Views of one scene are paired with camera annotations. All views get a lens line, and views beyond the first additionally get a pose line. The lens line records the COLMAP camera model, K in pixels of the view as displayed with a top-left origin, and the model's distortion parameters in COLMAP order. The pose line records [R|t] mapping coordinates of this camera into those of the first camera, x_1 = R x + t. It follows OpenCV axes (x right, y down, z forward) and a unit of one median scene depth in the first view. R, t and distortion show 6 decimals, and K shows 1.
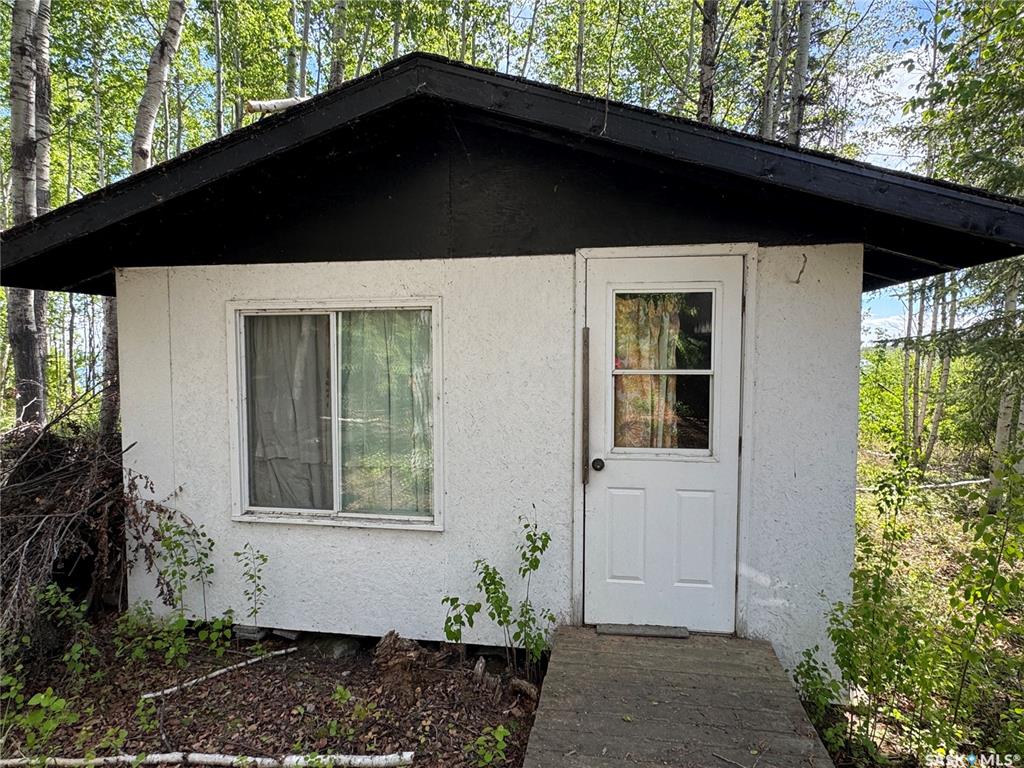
lens RADIAL K [[603.8, 0, 510.1], [0, 603.8, 376.2], [0, 0, 1]] dist [-0.004893, 0.001770]
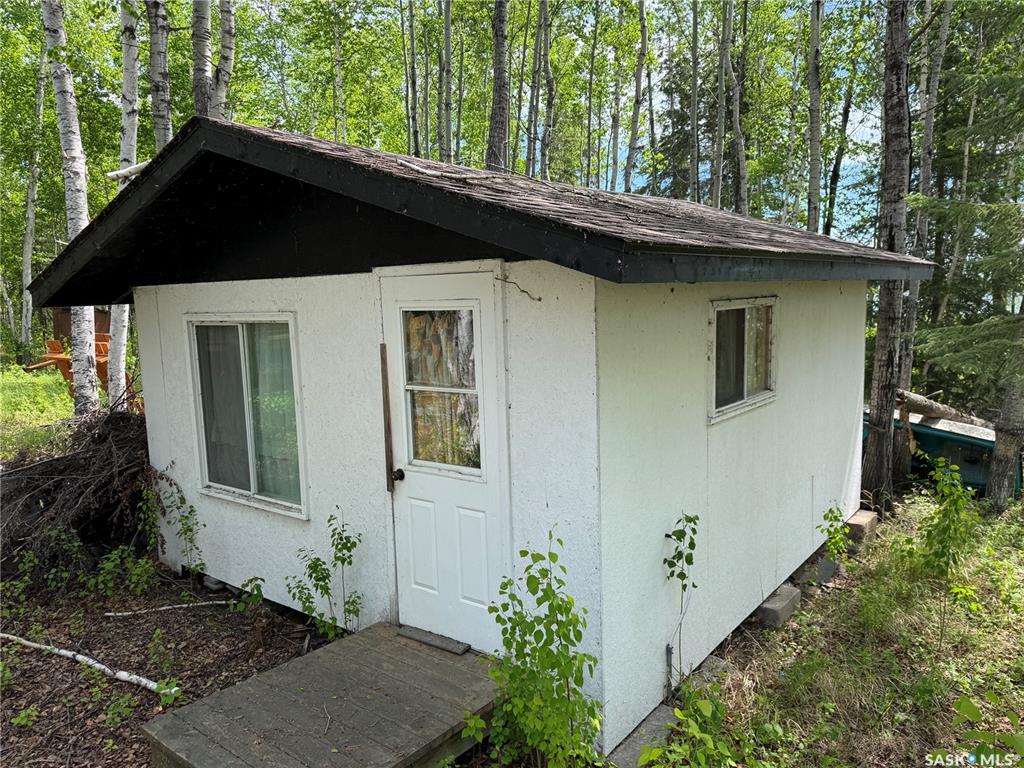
lens RADIAL K [[724.8, 0, 507.7], [0, 724.8, 381.6], [0, 0, 1]] dist [0.058238, -0.046050]
pose [[0.882014, 0.032000, -0.470136, 0.884882], [0.002487, 0.997362, 0.072552, -0.102935], [0.471217, -0.065161, 0.879607, -0.003136]]
